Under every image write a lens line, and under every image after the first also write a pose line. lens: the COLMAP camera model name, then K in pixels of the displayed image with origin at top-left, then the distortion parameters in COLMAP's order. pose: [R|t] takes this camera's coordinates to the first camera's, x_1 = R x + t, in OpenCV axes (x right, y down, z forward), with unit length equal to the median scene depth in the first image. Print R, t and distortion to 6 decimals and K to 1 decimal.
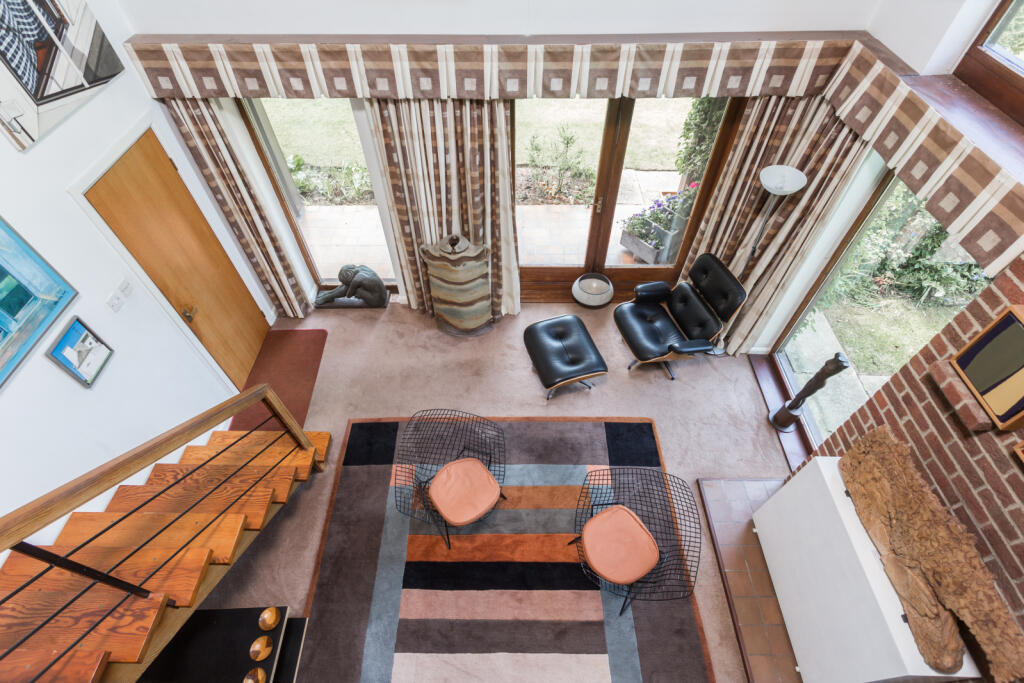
lens RADIAL K [[489.5, 0, 508.9], [0, 489.5, 339.7], [0, 0, 1]] dist [0.004655, 0.001701]
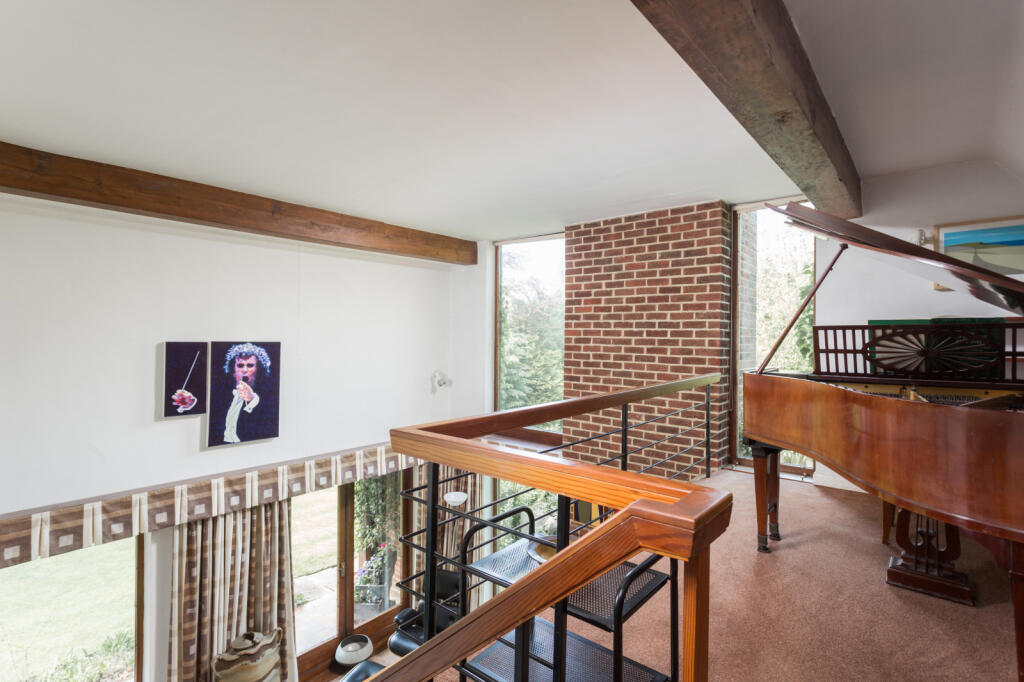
lens RADIAL K [[489.5, 0, 501.4], [0, 489.5, 335.1], [0, 0, 1]] dist [0.004655, 0.001701]
pose [[0.645937, 0.015213, 0.763239, -0.742859], [0.582839, 0.635867, -0.505937, 0.313582], [-0.493015, 0.771649, 0.401864, -0.279060]]
